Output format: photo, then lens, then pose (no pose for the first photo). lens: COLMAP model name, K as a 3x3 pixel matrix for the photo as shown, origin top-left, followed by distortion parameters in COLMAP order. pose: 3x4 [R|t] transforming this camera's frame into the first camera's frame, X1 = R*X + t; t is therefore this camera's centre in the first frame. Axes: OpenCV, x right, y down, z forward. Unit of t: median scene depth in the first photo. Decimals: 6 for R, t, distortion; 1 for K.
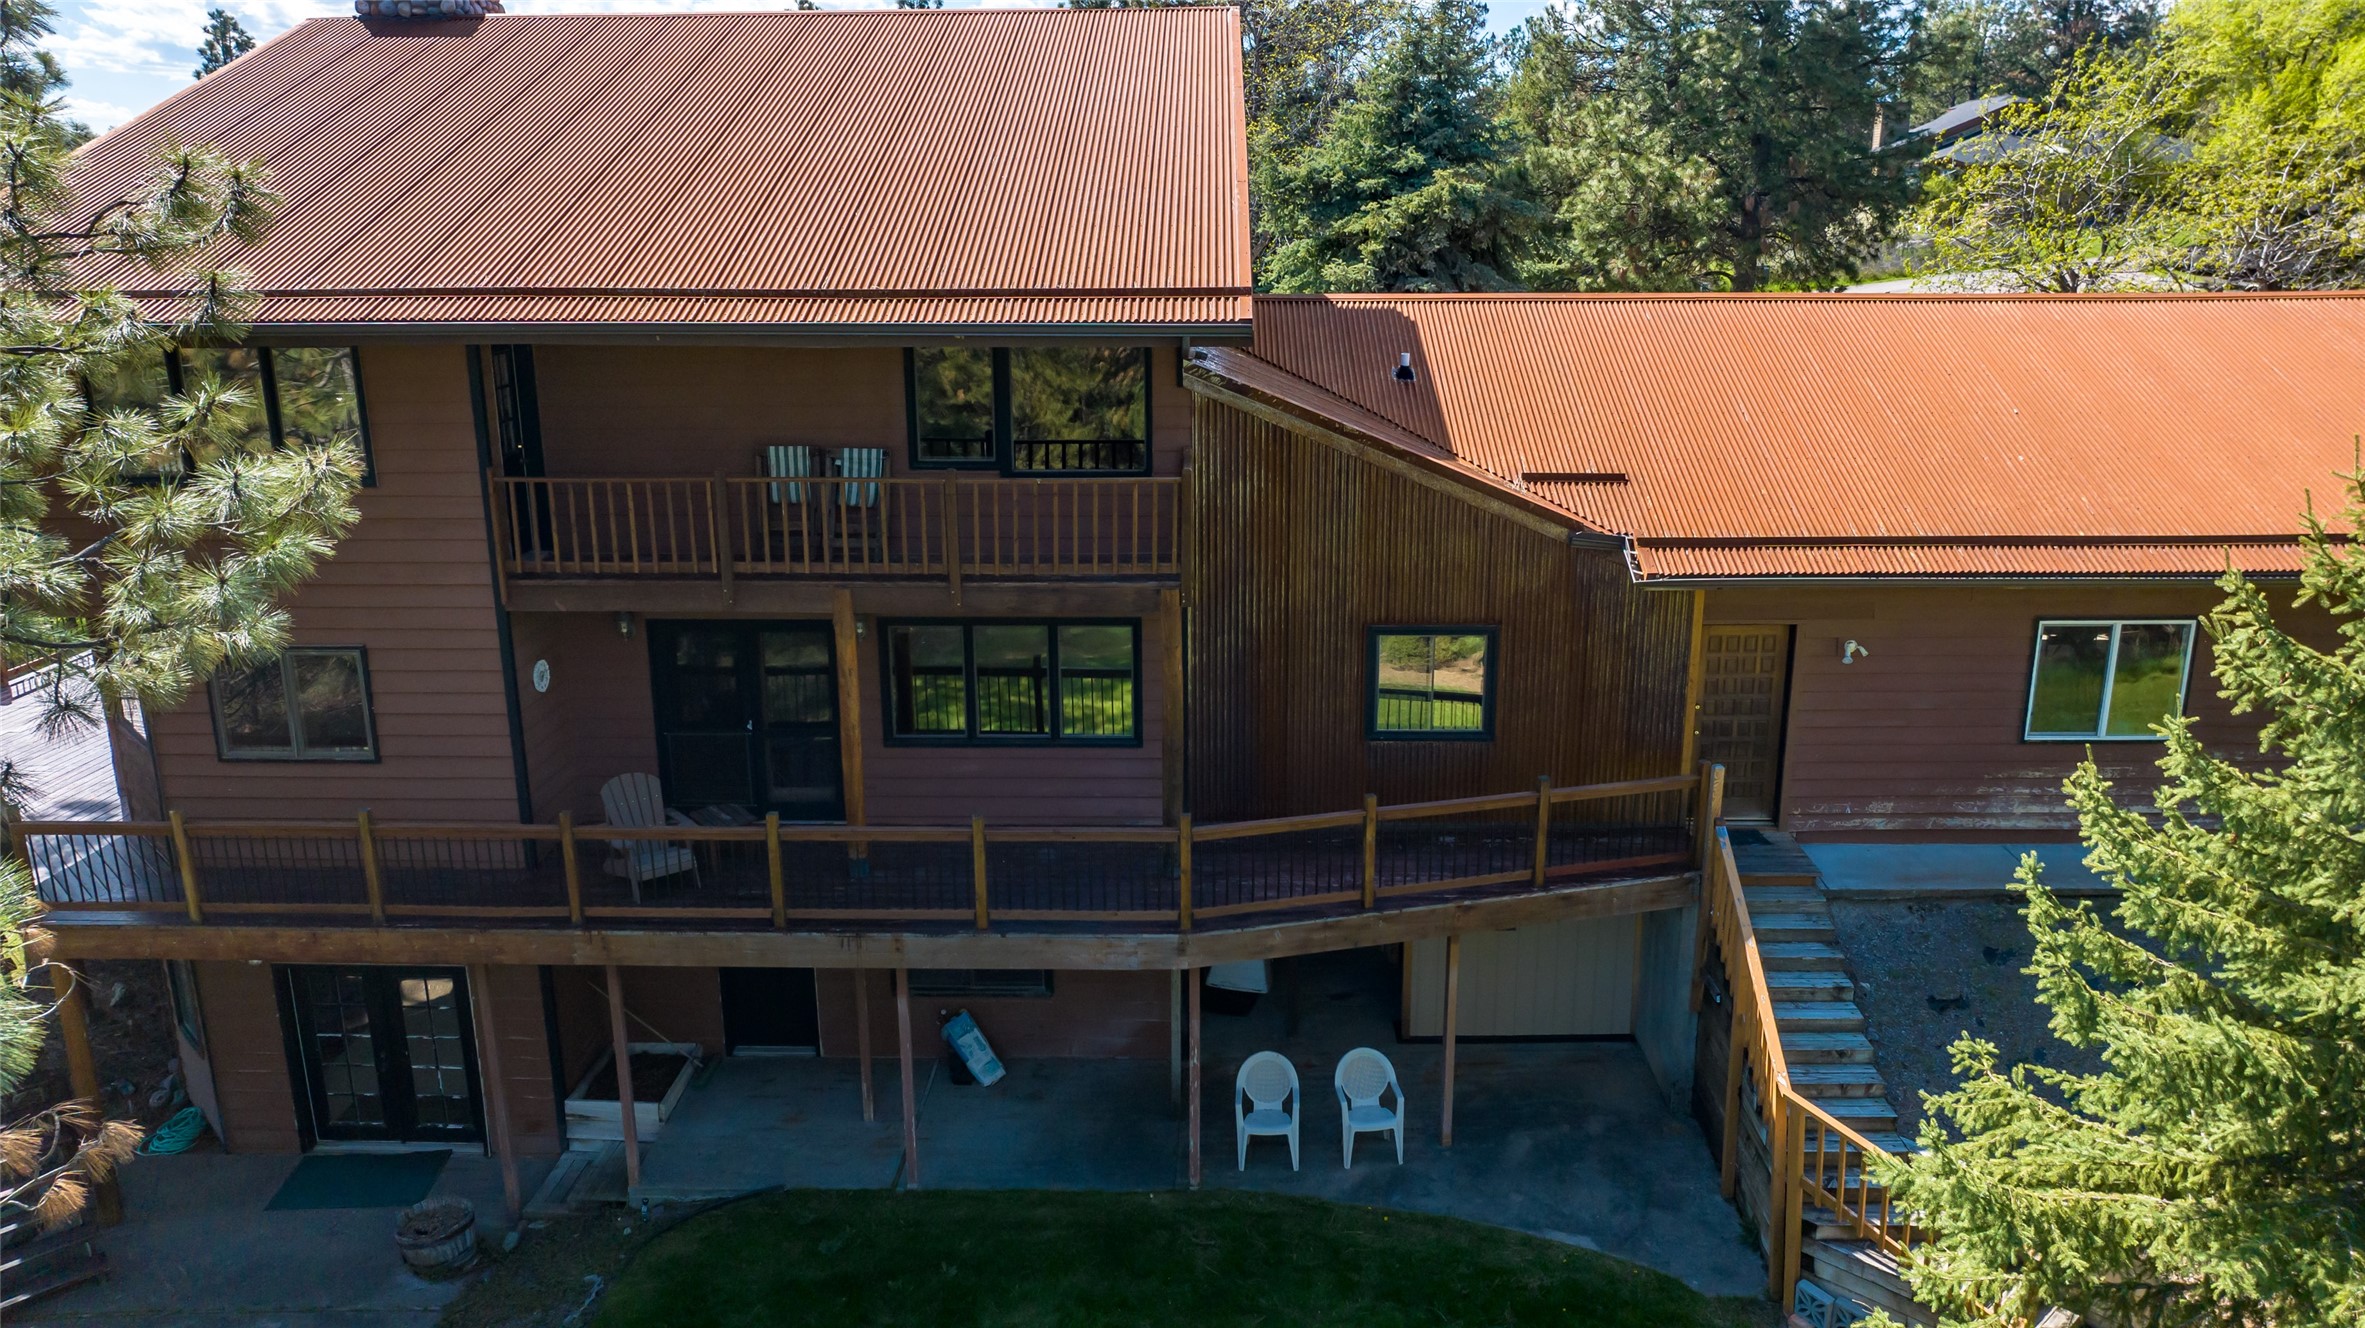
lens RADIAL K [[1650.3, 0, 1193.4], [0, 1650.3, 667.4], [0, 0, 1]] dist [-0.053453, 0.046626]
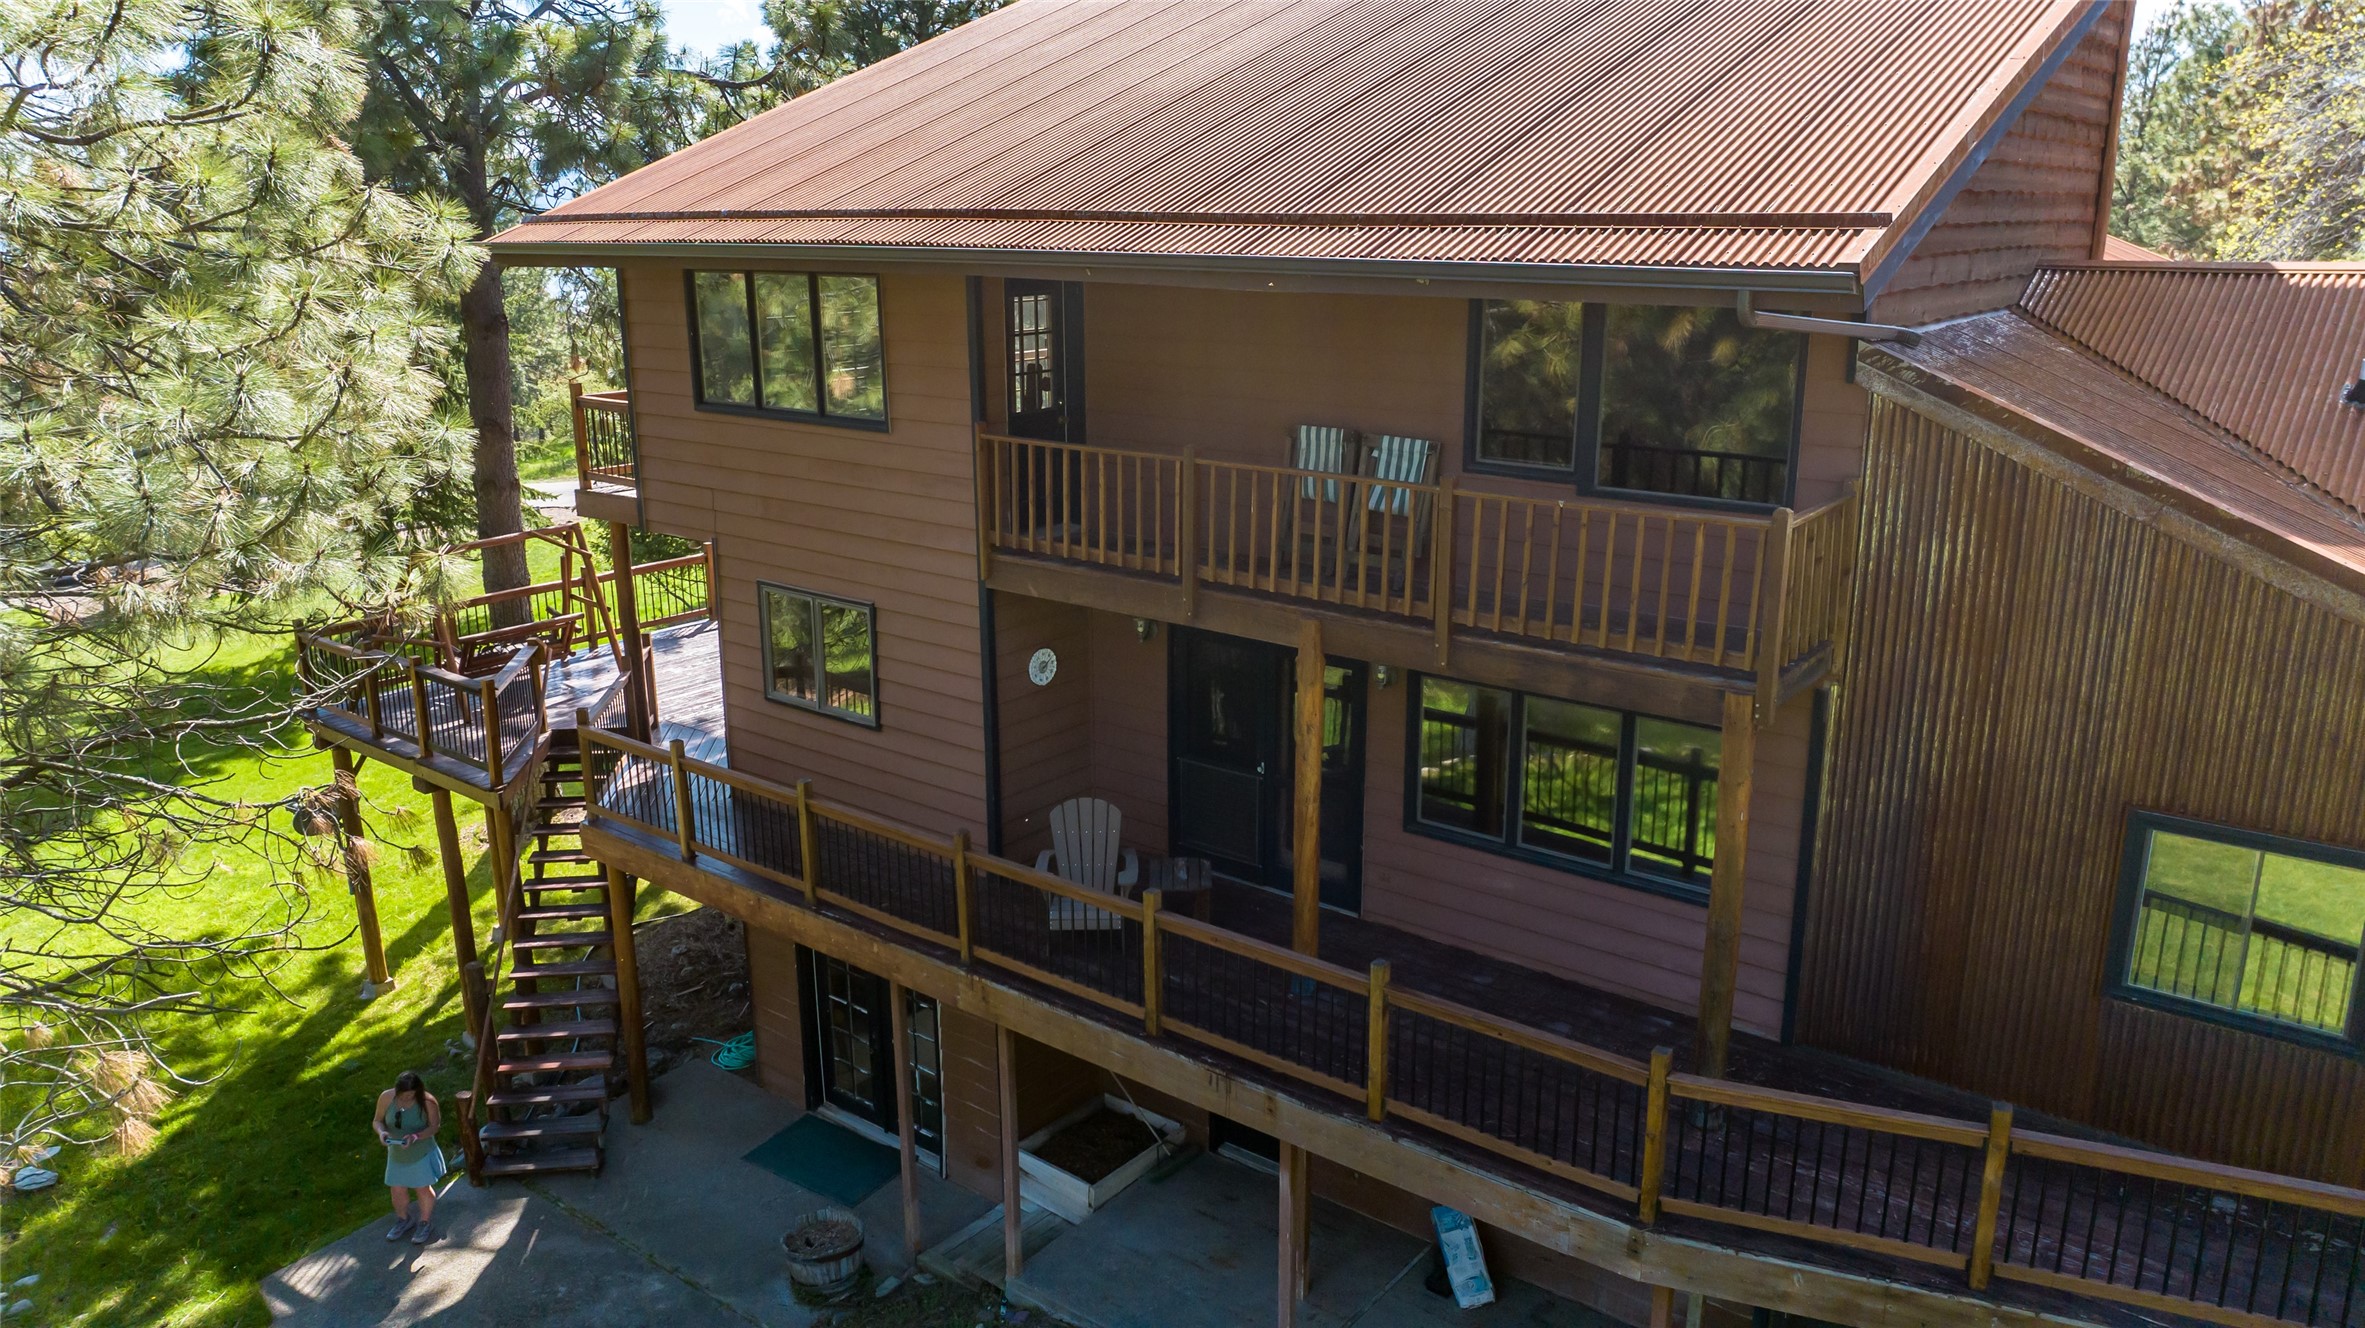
lens RADIAL K [[1650.3, 0, 1183.4], [0, 1650.3, 654.1], [0, 0, 1]] dist [-0.053453, 0.046626]
pose [[0.798046, 0.156021, -0.582048, 0.172503], [-0.163348, 0.985746, 0.040269, -0.049821], [0.580035, 0.062940, 0.812157, 0.337997]]
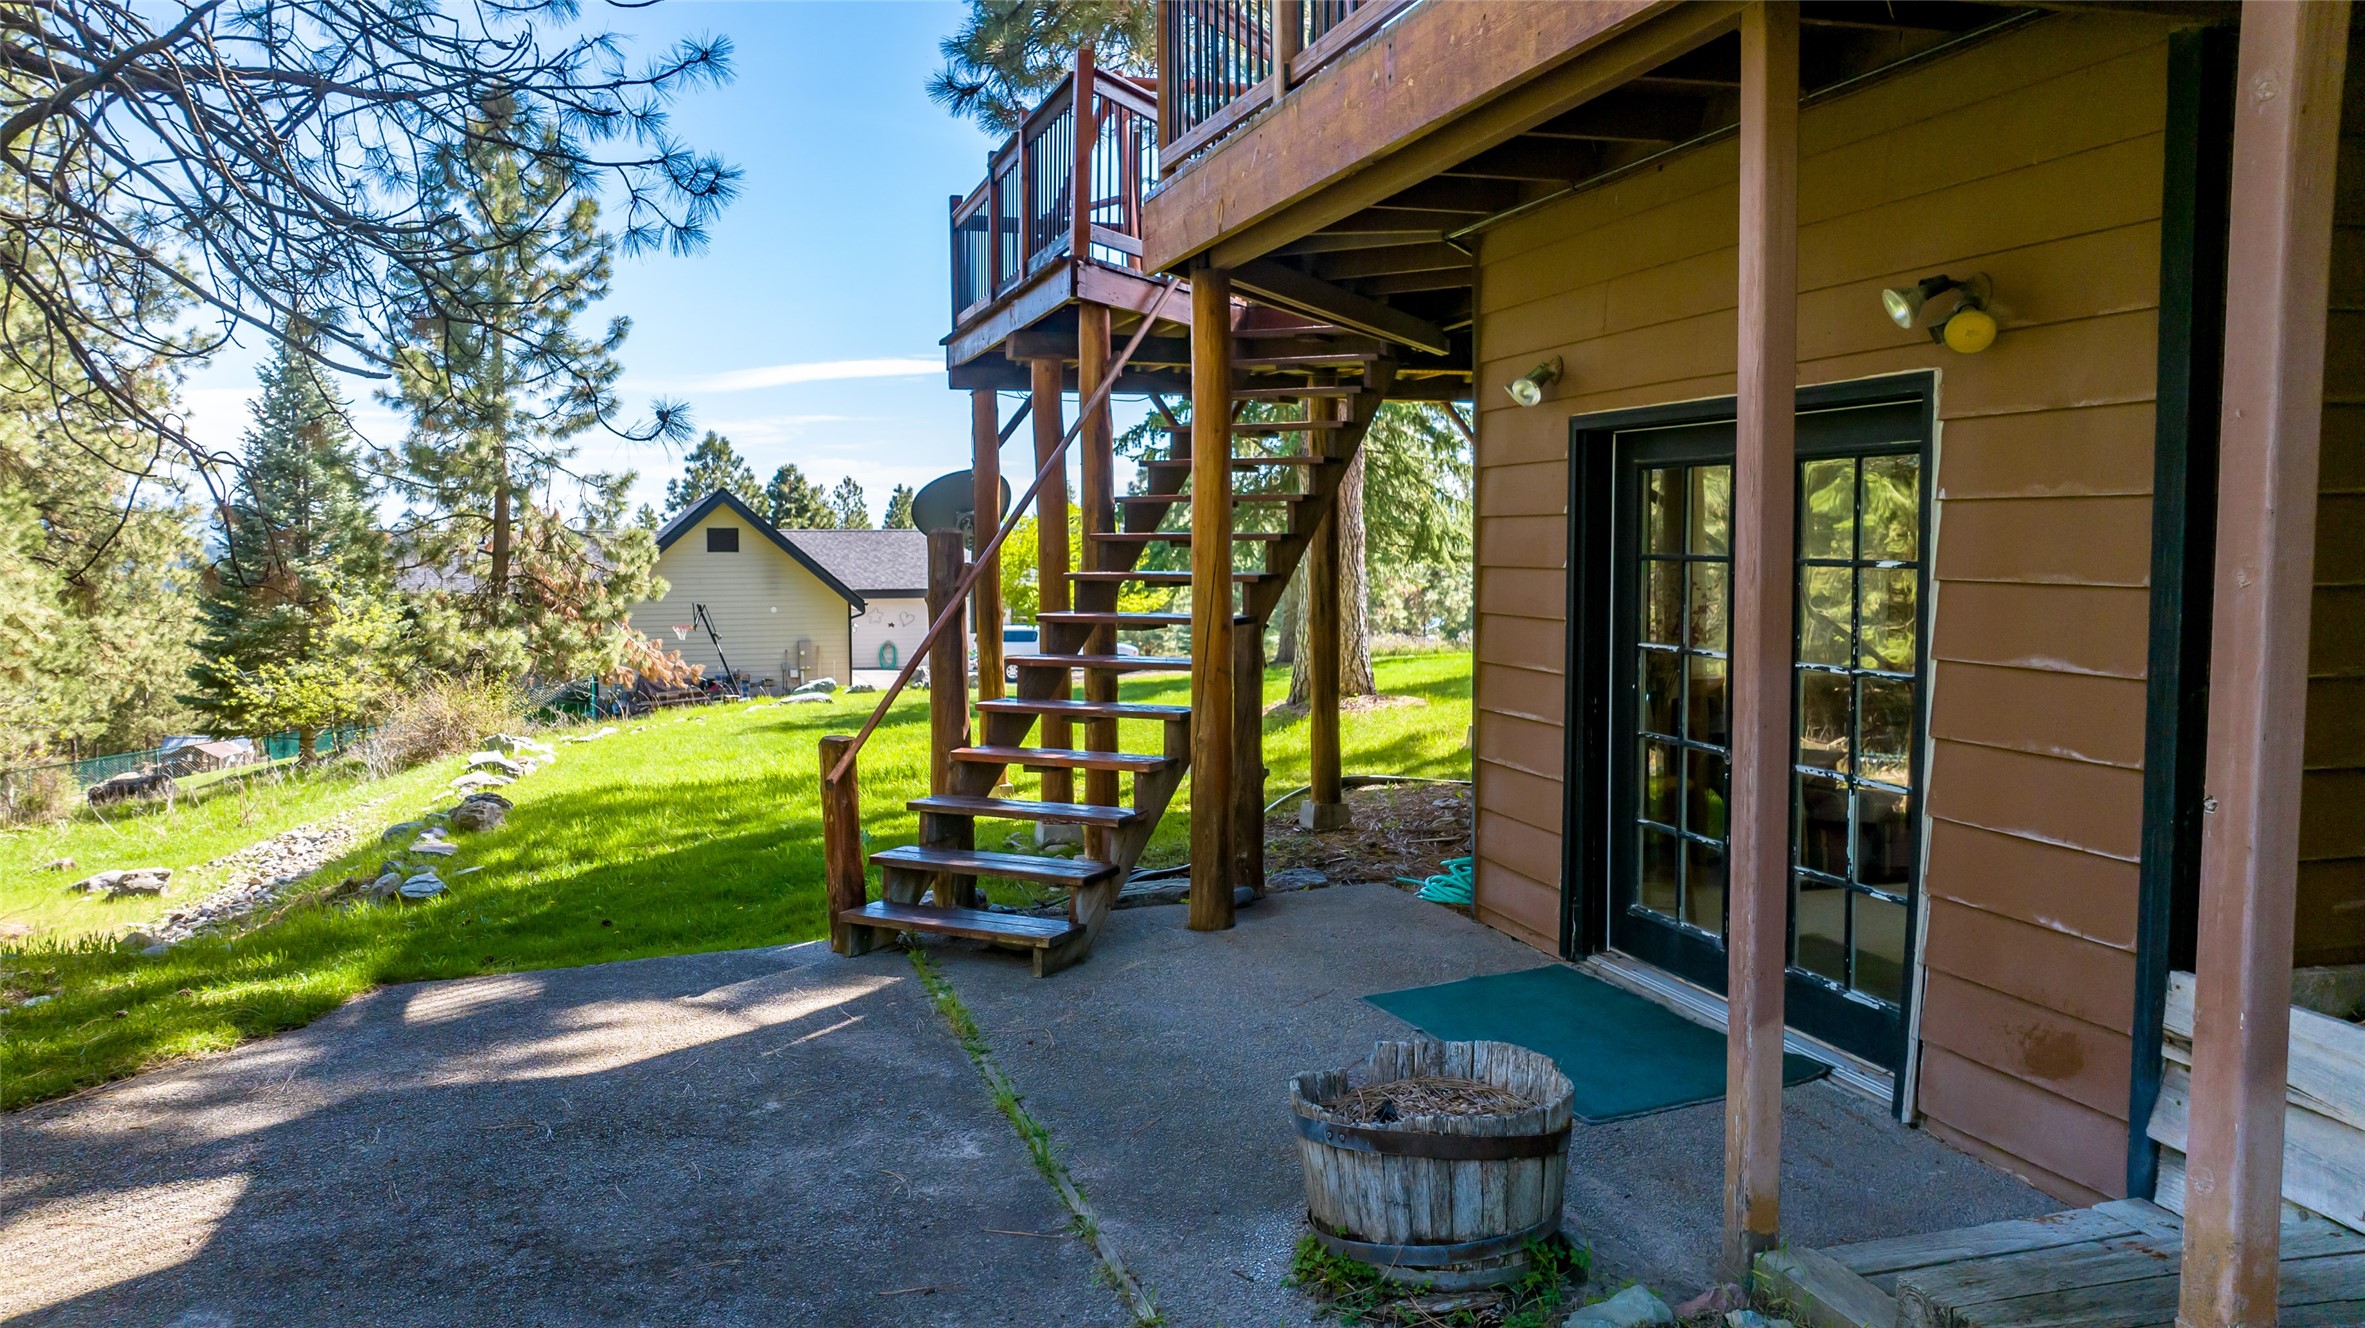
lens RADIAL K [[1650.3, 0, 1192.6], [0, 1650.3, 657.7], [0, 0, 1]] dist [-0.053453, 0.046626]
pose [[0.314087, 0.079661, -0.946046, -0.224093], [-0.257166, 0.966359, -0.004008, 0.272743], [0.913901, 0.244550, 0.324007, 0.830098]]
